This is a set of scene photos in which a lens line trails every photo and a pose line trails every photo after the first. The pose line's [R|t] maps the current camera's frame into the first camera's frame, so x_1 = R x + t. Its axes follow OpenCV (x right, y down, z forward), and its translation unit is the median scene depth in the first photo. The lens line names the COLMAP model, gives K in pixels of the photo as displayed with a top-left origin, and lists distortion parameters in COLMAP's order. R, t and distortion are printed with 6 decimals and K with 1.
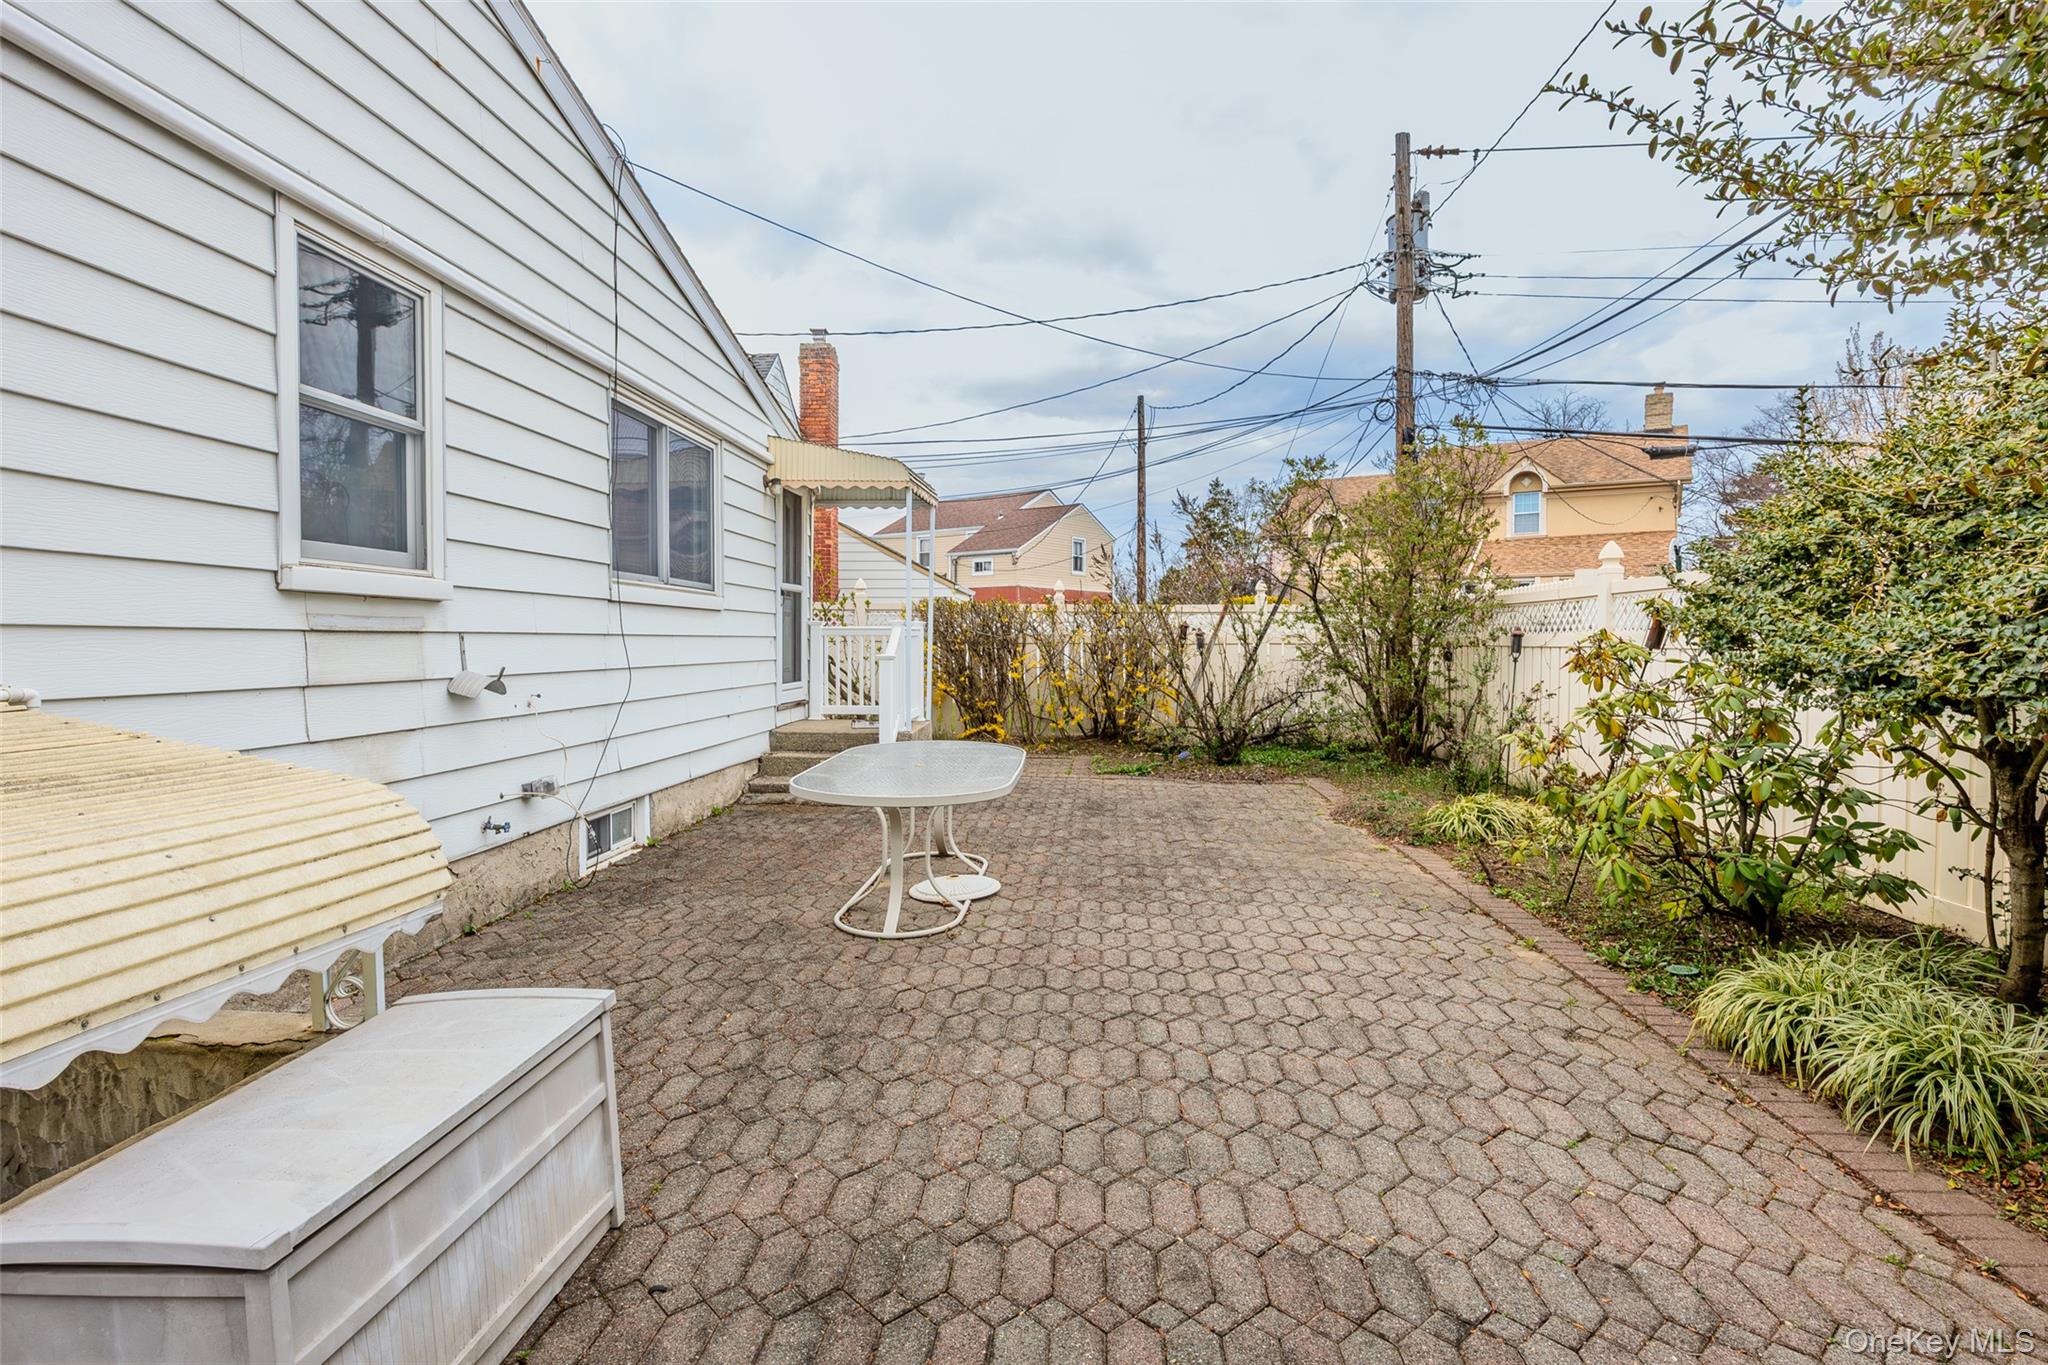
lens RADIAL K [[1049.9, 0, 1012.2], [0, 1049.9, 677.4], [0, 0, 1]] dist [-0.012401, -0.000087]
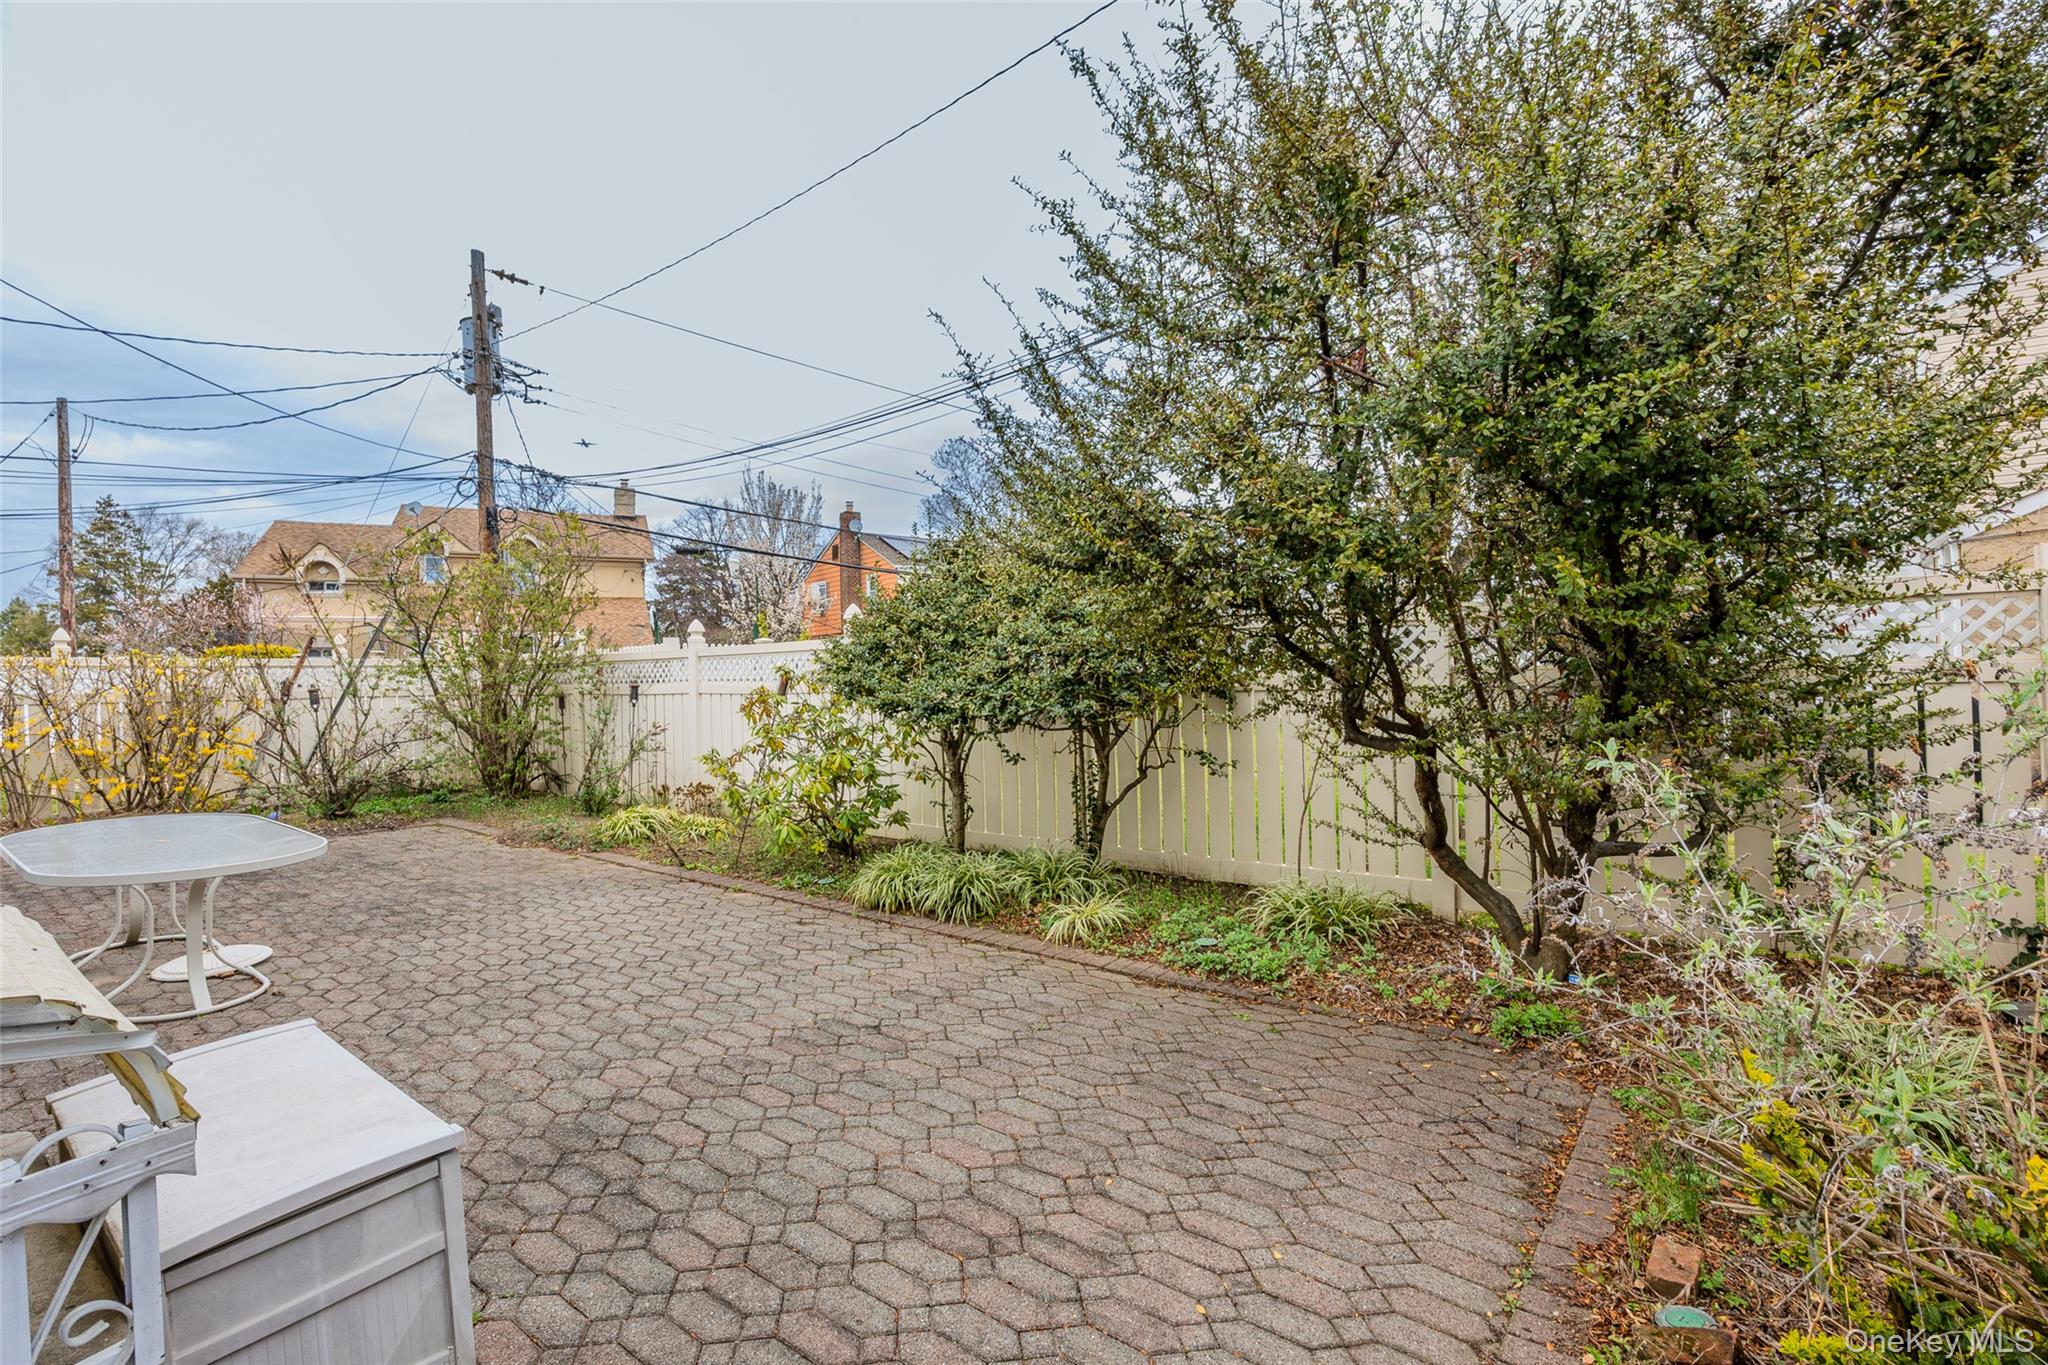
lens RADIAL K [[998.3, 0, 1031.9], [0, 998.3, 662.8], [0, 0, 1]] dist [-0.001405, -0.000445]
pose [[0.537036, -0.002344, 0.843556, -0.340918], [0.047742, 0.998478, -0.027620, -0.011766], [-0.842207, 0.055106, 0.536330, -0.118356]]
